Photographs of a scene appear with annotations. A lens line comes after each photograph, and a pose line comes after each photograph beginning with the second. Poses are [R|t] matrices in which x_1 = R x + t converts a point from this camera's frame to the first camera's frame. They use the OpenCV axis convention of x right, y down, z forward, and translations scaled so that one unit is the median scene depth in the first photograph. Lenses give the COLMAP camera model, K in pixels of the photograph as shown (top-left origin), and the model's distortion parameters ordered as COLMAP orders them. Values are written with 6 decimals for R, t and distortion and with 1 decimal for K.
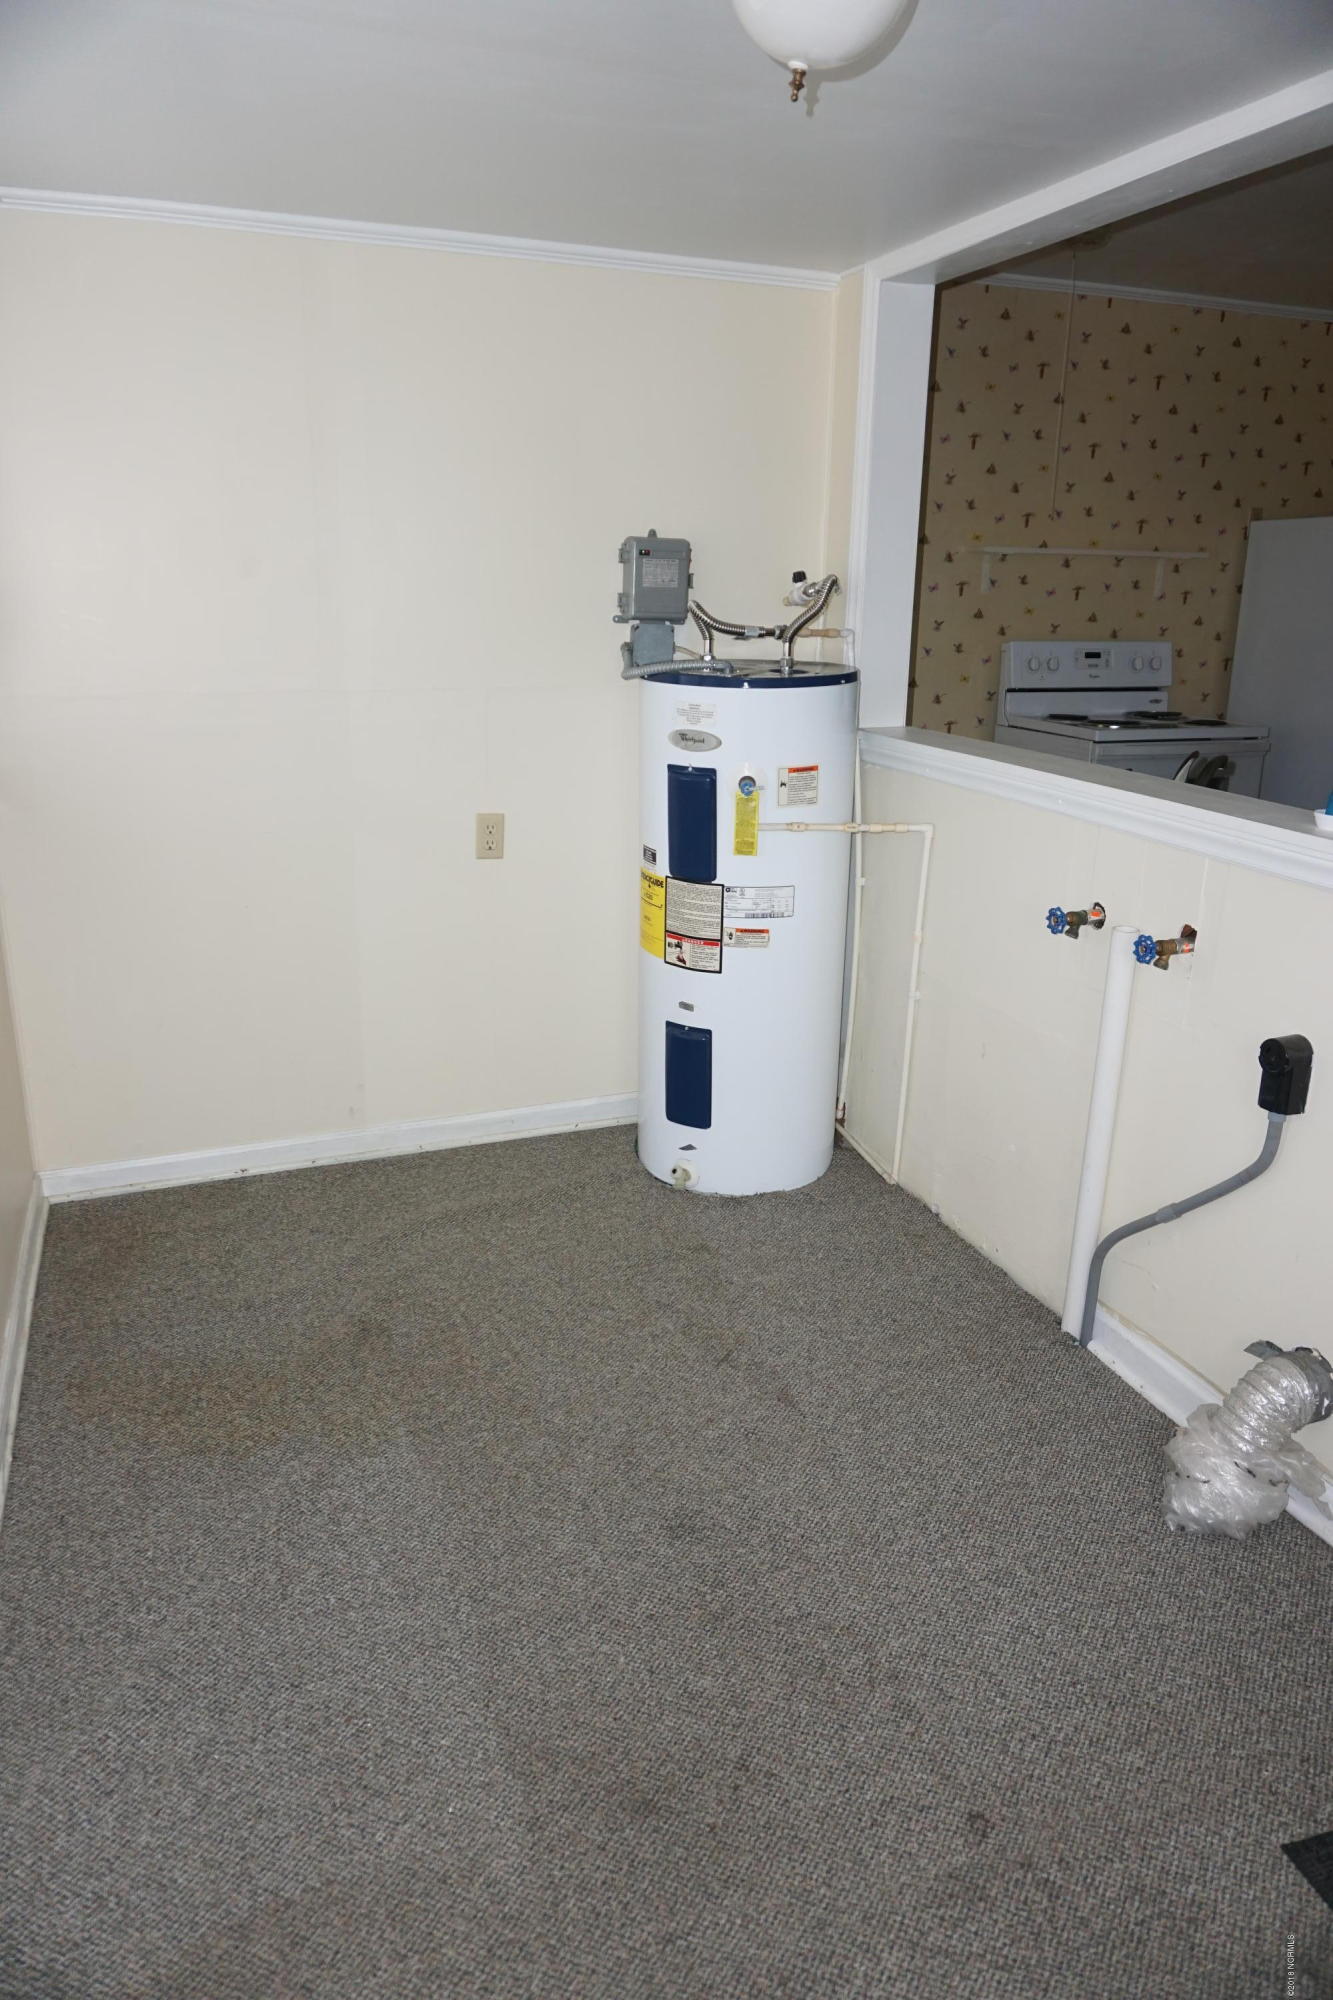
lens RADIAL K [[1345.2, 0, 666.5], [0, 1345.2, 1000.0], [0, 0, 1]] dist [-0.001217, -0.000047]
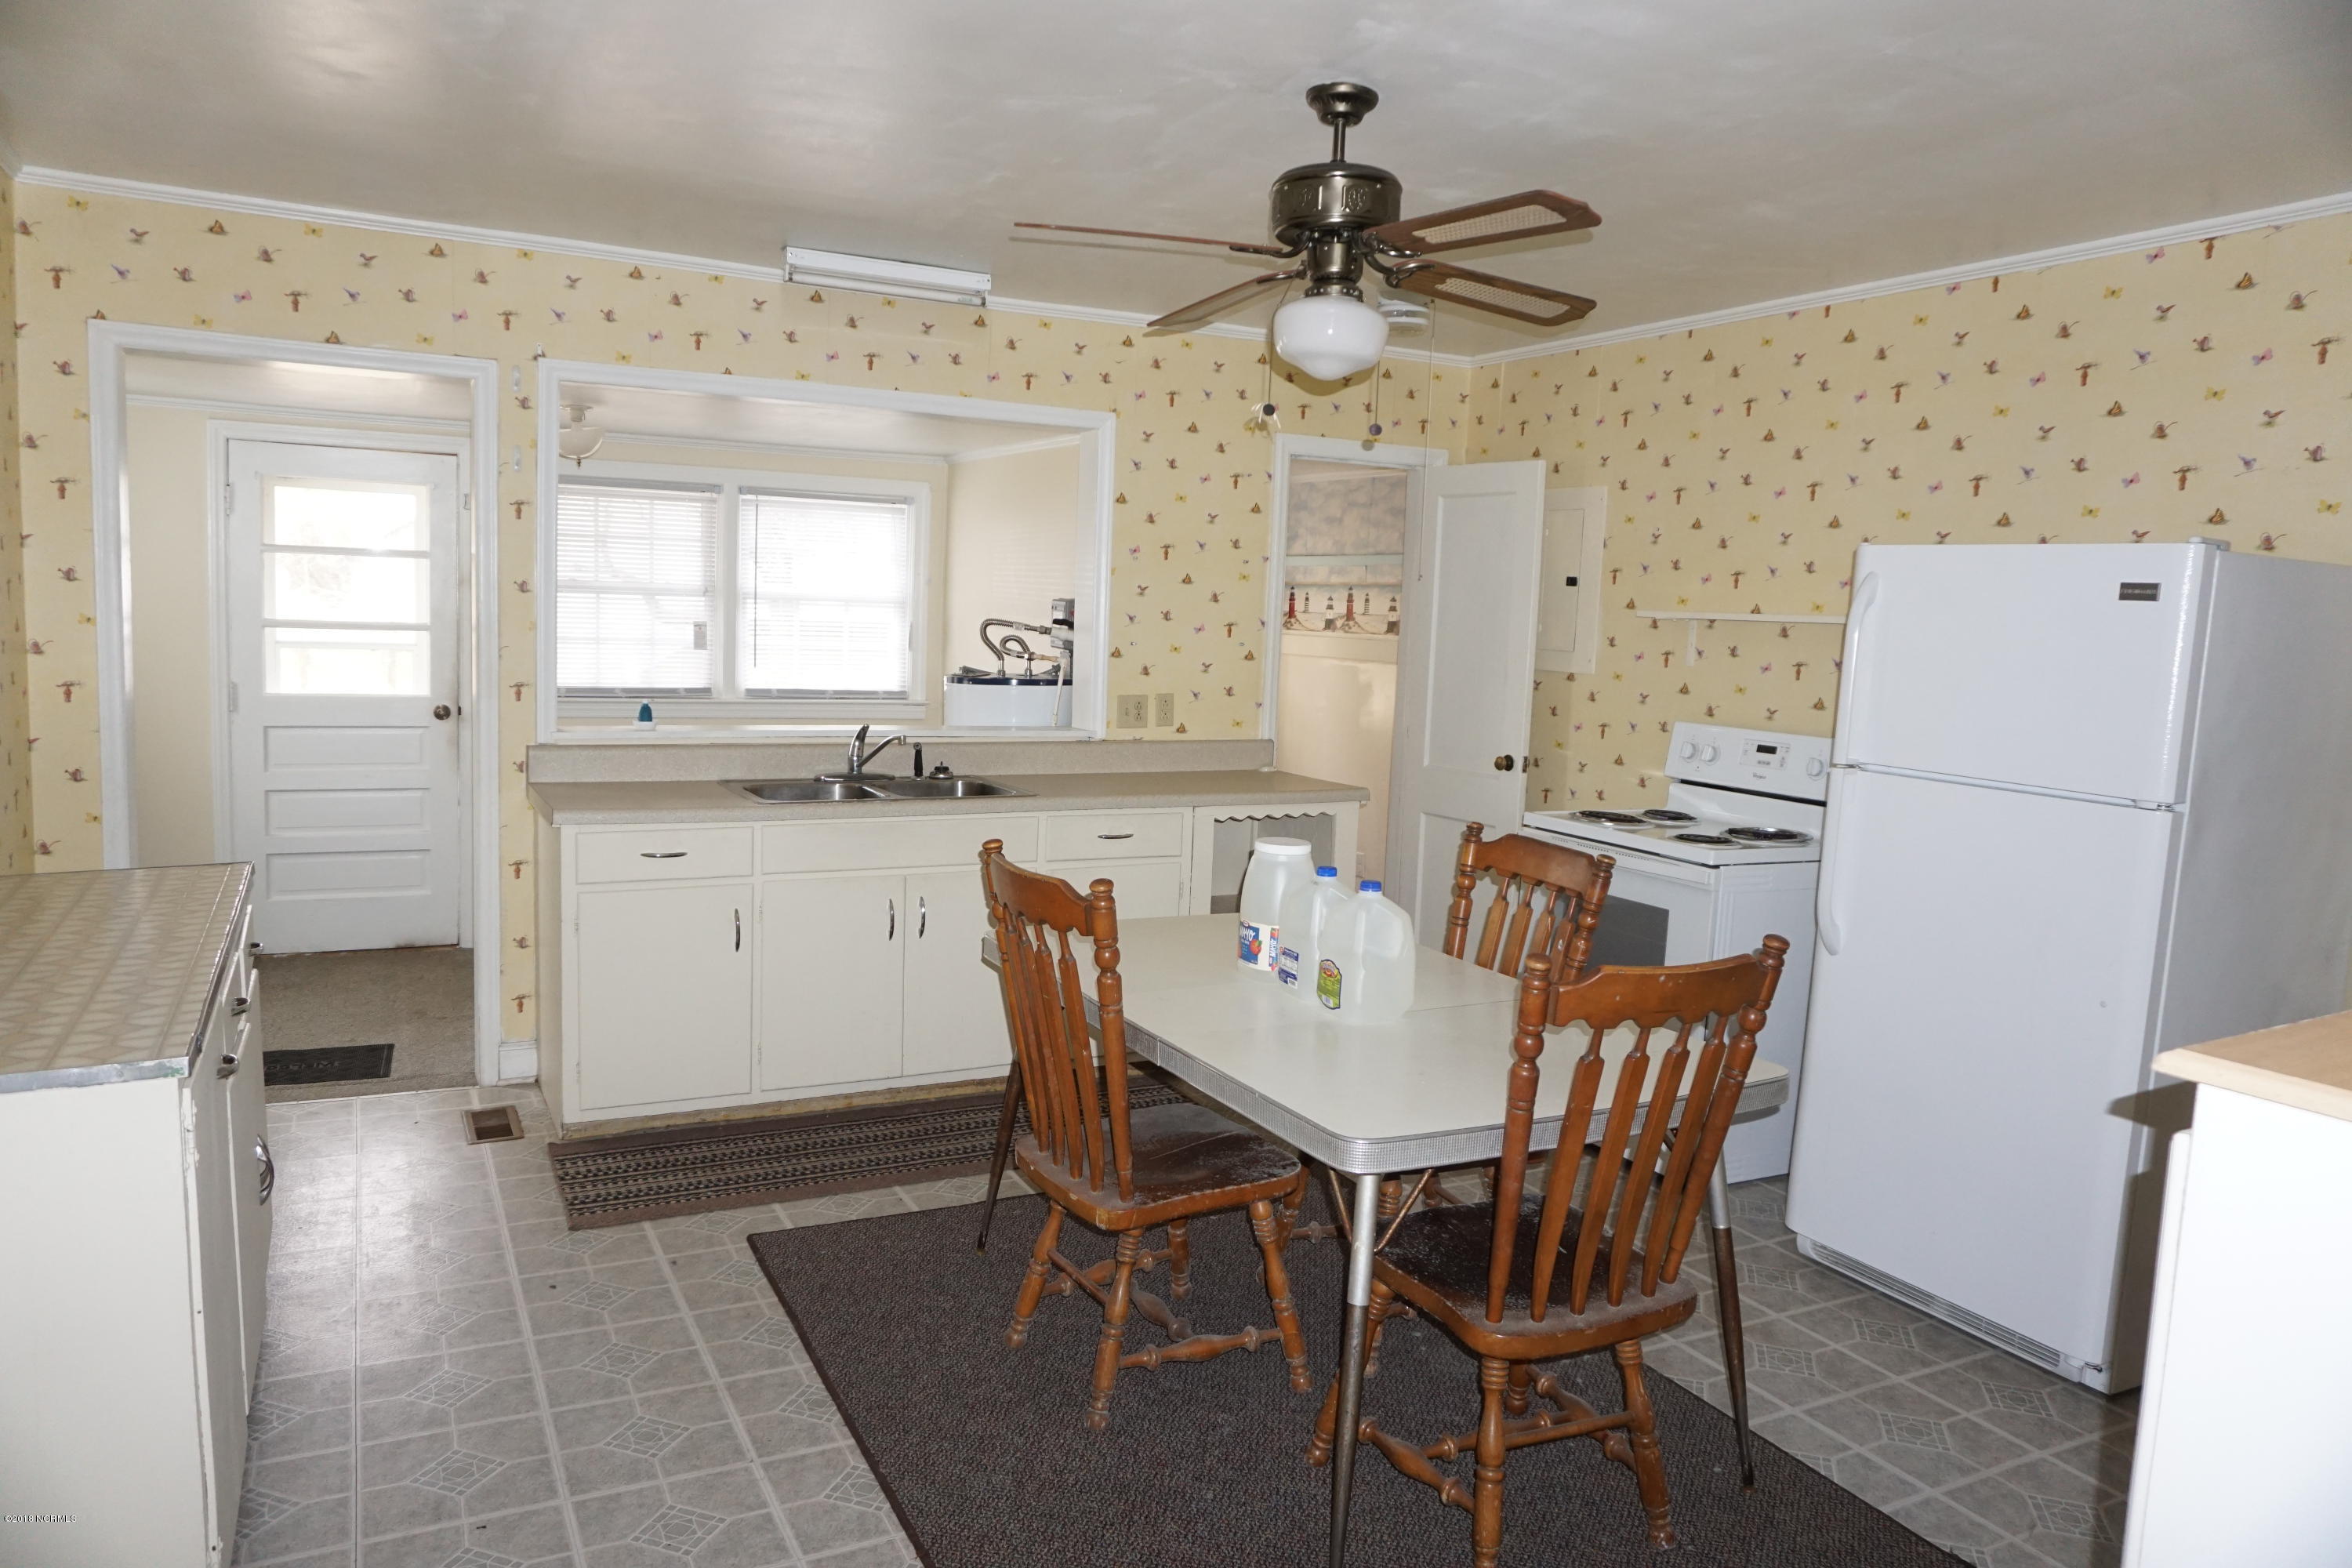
lens RADIAL K [[1582.0, 0, 1176.0], [0, 1582.0, 784.0], [0, 0, 1]] dist [-0.001217, -0.000047]
pose [[0.120268, 0.094220, -0.988260, 1.168334], [-0.345283, 0.937304, 0.047342, -0.170865], [0.930761, 0.335536, 0.145260, 0.588847]]
